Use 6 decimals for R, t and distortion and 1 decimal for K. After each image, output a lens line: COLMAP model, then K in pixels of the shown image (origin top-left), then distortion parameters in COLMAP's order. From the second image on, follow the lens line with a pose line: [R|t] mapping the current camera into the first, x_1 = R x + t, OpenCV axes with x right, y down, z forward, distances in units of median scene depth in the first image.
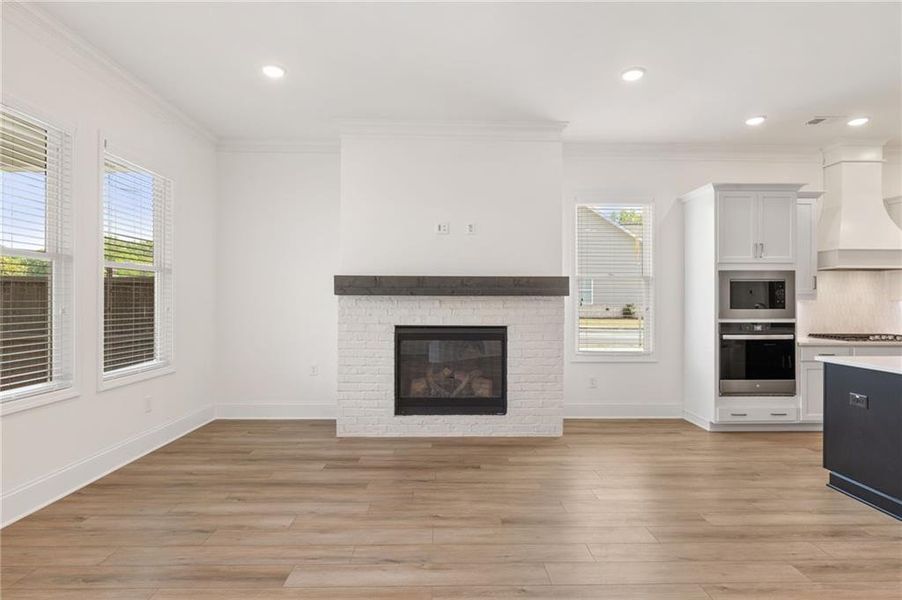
lens RADIAL K [[459.4, 0, 454.7], [0, 459.4, 301.3], [0, 0, 1]] dist [-0.005899, -0.001543]
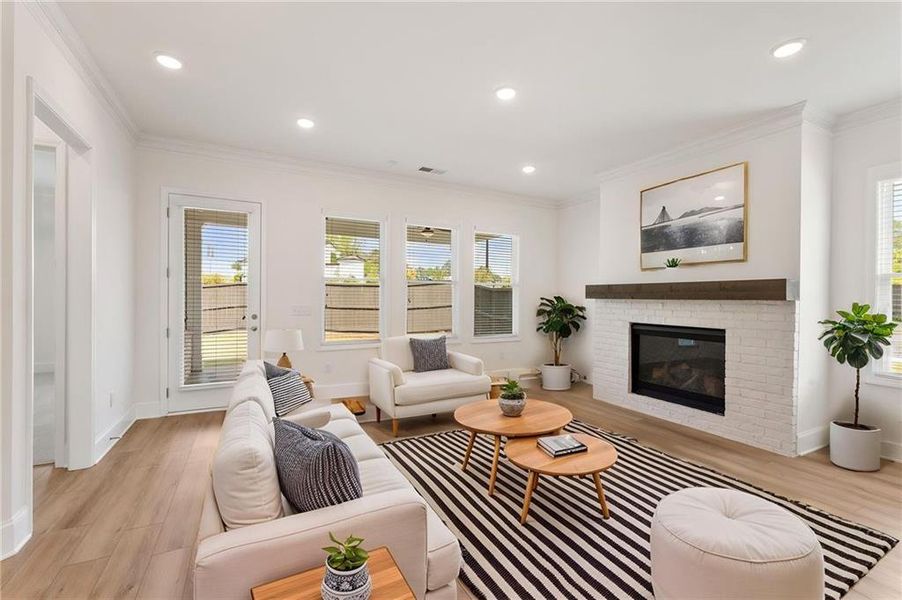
lens RADIAL K [[384.2, 0, 456.5], [0, 384.2, 300.0], [0, 0, 1]] dist [-0.003263, -0.000172]
pose [[0.458343, 0.007208, -0.888746, 0.599515], [-0.010942, 0.999937, 0.002467, -0.006909], [0.888708, 0.008593, 0.458393, 0.076856]]
